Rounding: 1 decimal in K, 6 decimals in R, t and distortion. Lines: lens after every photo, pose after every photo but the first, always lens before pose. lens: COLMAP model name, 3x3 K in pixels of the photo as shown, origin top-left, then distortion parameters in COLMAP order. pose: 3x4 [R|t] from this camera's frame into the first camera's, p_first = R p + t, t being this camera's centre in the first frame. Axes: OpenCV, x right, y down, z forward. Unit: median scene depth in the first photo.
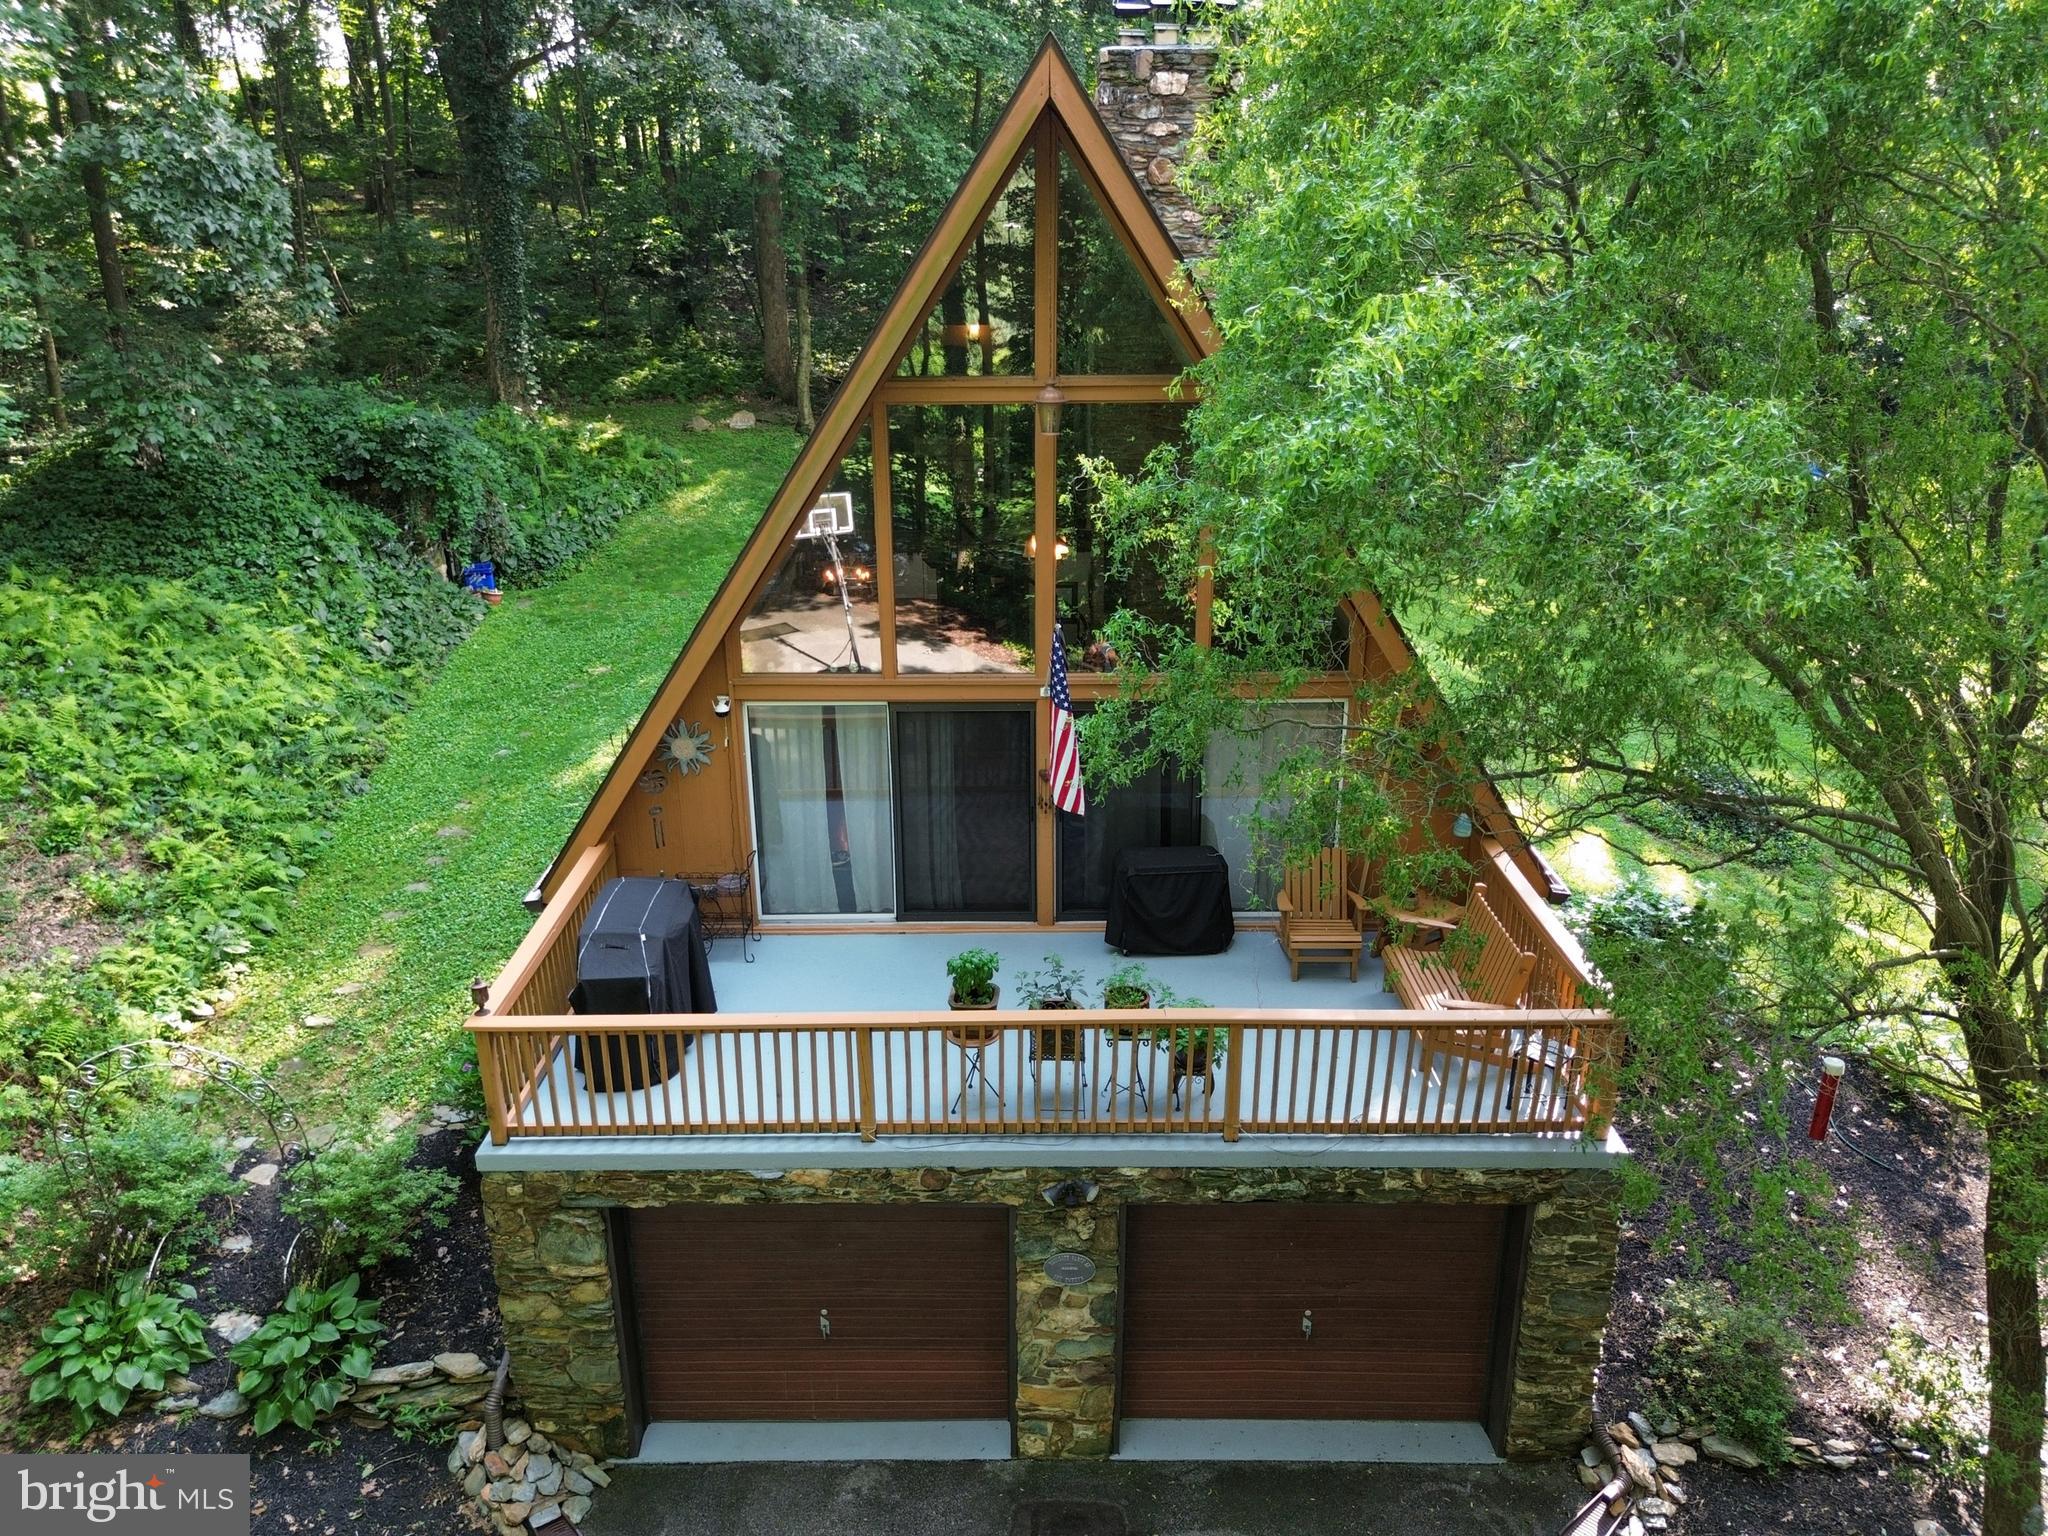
lens RADIAL K [[1430.0, 0, 1024.0], [0, 1430.0, 768.0], [0, 0, 1]] dist [0.040846, -0.000876]
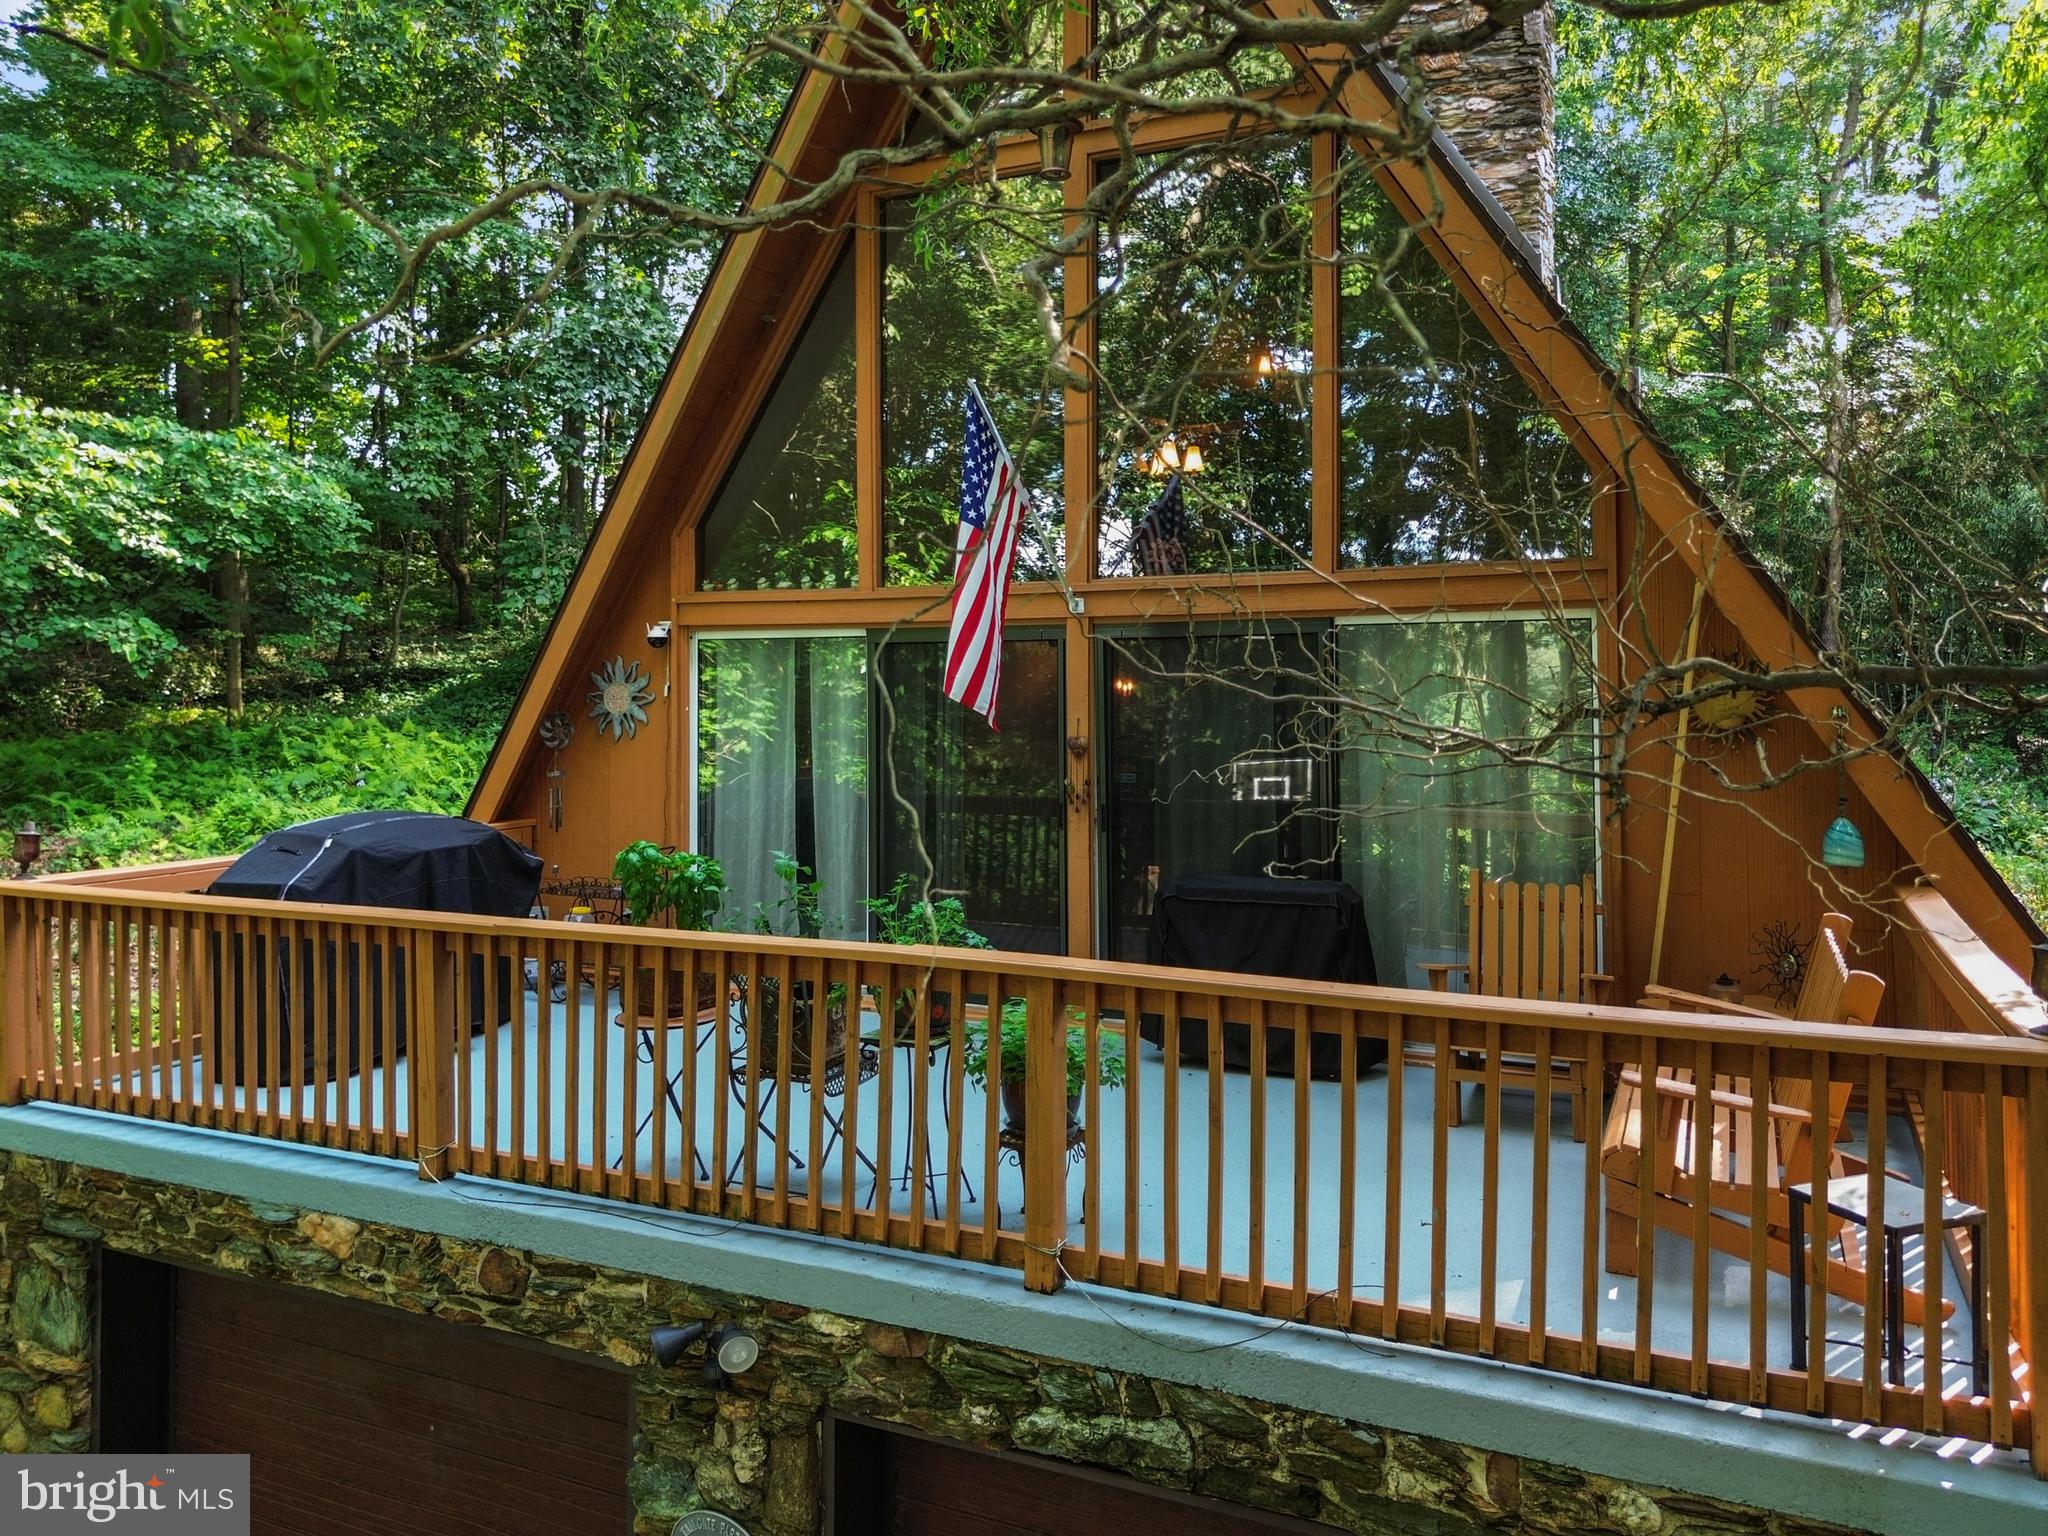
lens RADIAL K [[1483.0, 0, 1028.6], [0, 1483.0, 680.5], [0, 0, 1]] dist [0.027580, -0.008012]
pose [[0.907067, -0.000406, -0.420986, 0.320228], [-0.147045, 0.936710, -0.317731, 0.223369], [0.394470, 0.350107, 0.849599, 0.533738]]
